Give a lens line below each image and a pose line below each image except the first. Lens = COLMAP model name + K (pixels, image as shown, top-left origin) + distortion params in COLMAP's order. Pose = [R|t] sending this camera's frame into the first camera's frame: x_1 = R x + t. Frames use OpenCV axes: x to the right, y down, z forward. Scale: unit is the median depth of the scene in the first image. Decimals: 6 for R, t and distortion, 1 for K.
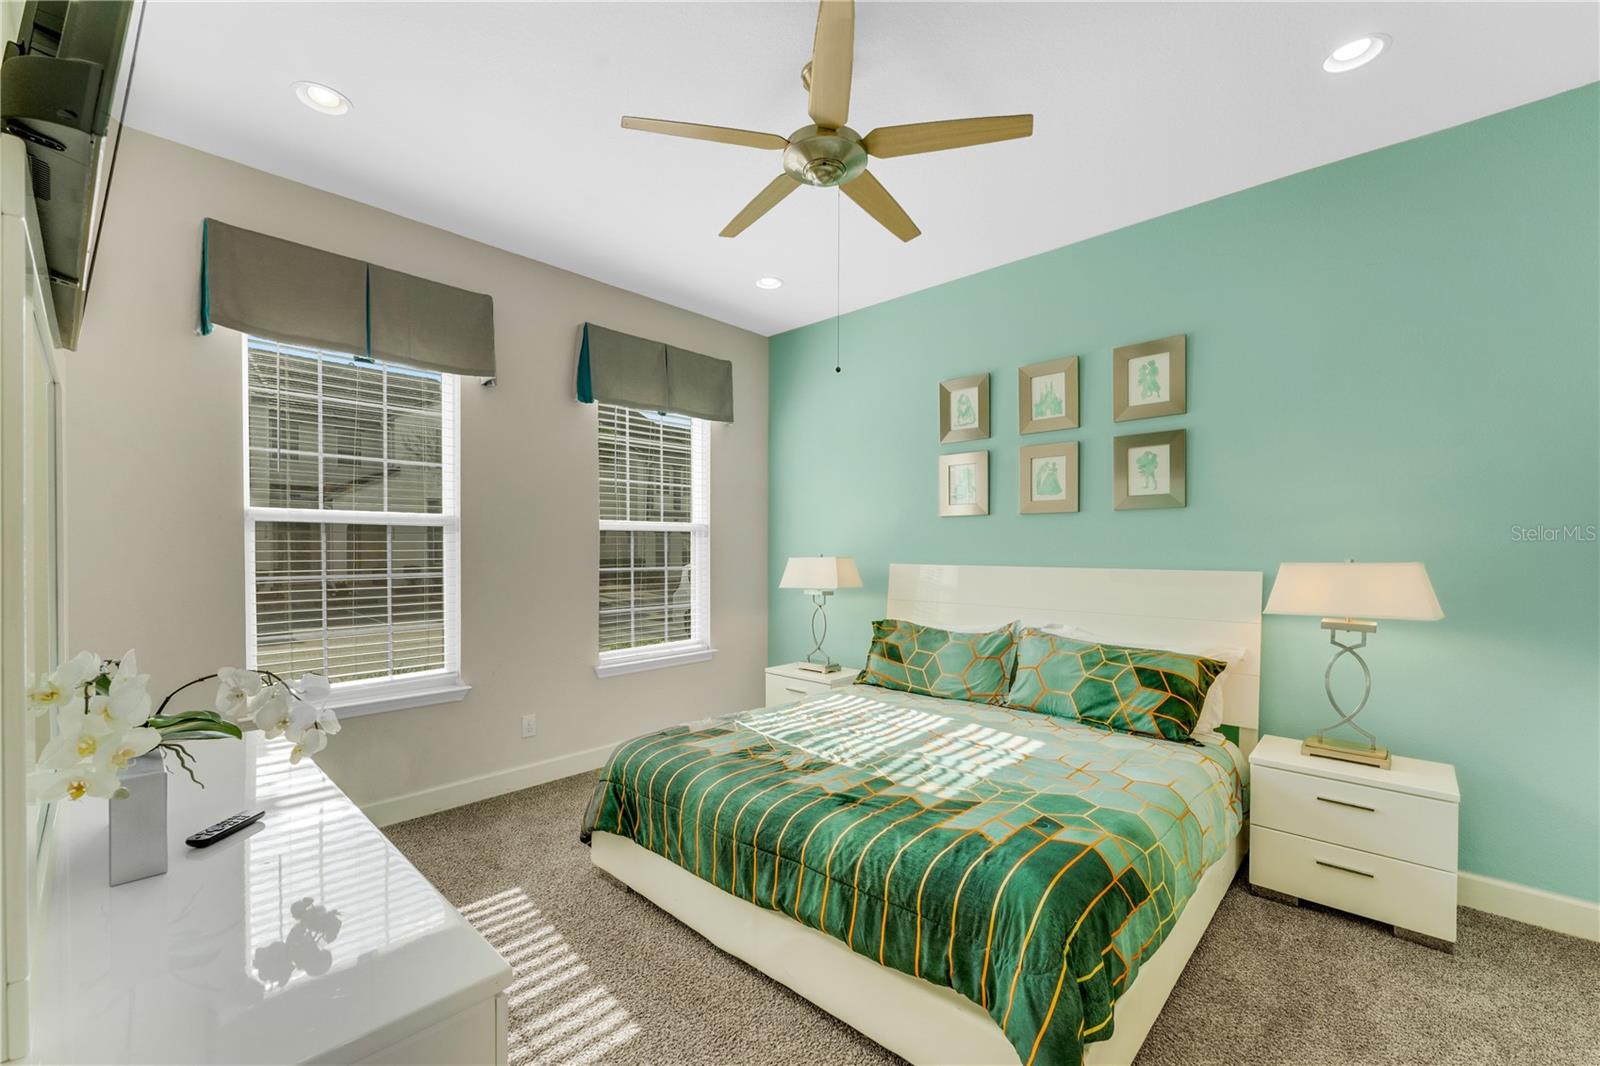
lens RADIAL K [[655.2, 0, 786.9], [0, 655.2, 542.1], [0, 0, 1]] dist [-0.002657, -0.000063]
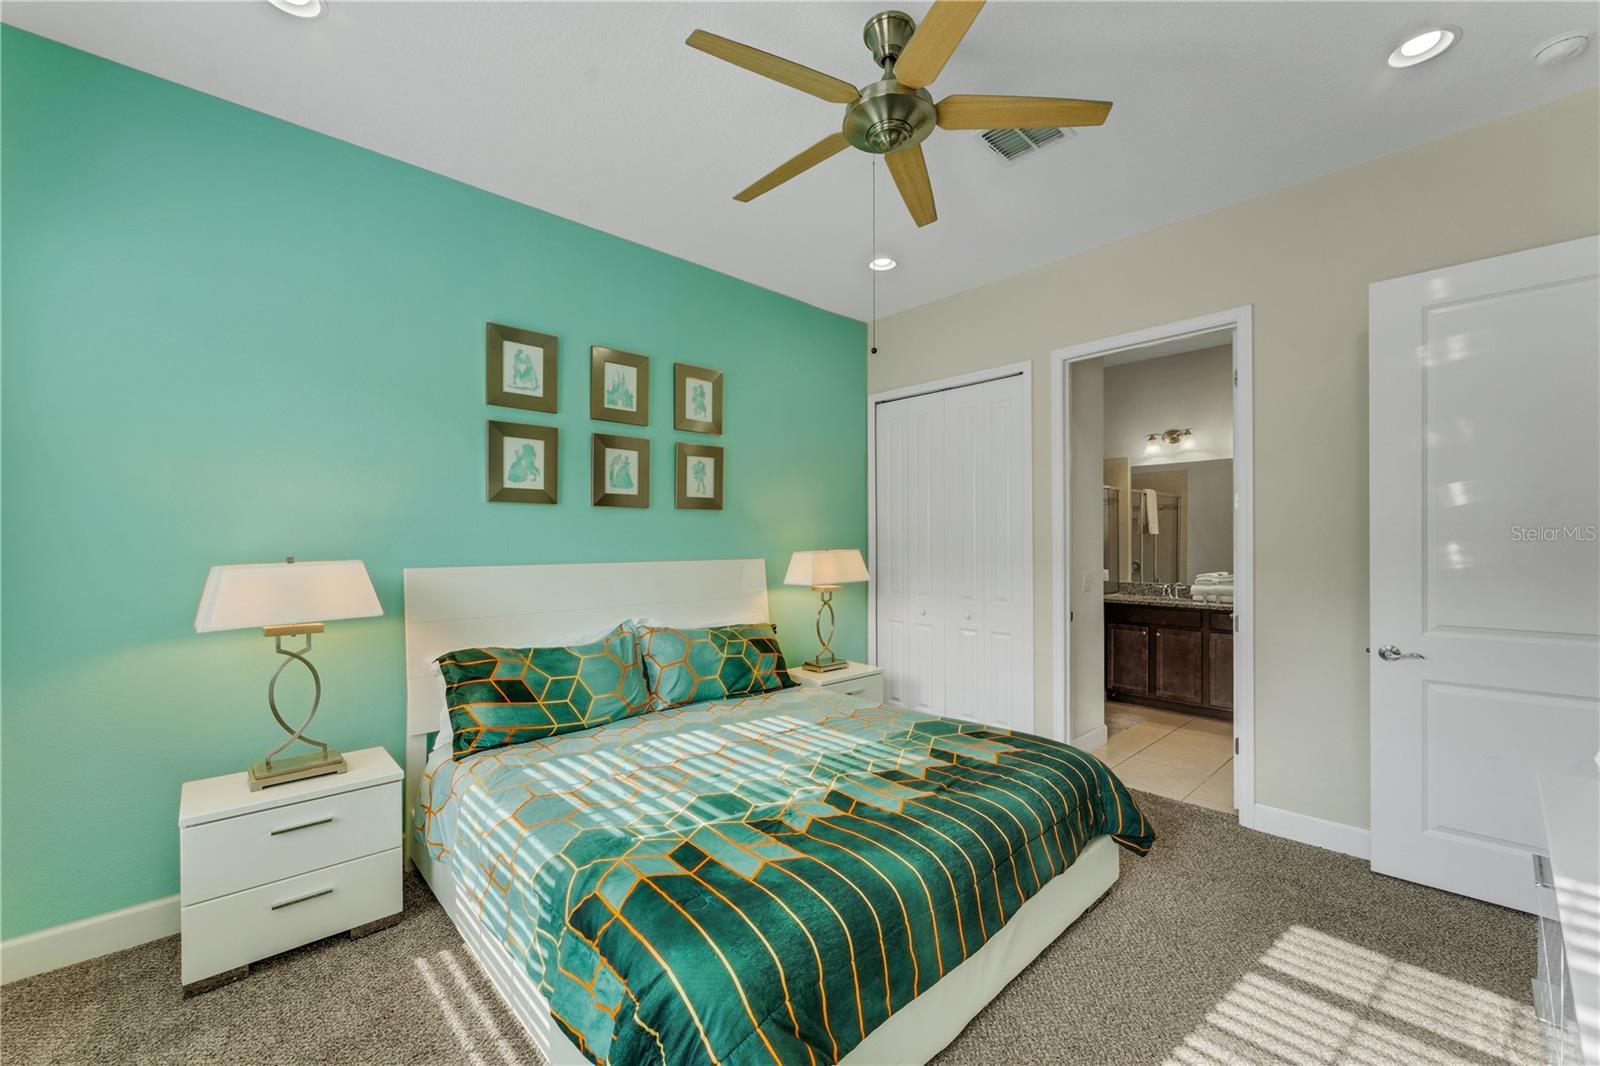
lens RADIAL K [[655.2, 0, 790.2], [0, 655.2, 539.7], [0, 0, 1]] dist [-0.002657, -0.000063]
pose [[0.054232, -0.004628, 0.998518, -0.678998], [-0.008379, 0.999952, 0.005090, -0.003928], [-0.998493, -0.008643, 0.054191, 0.849054]]
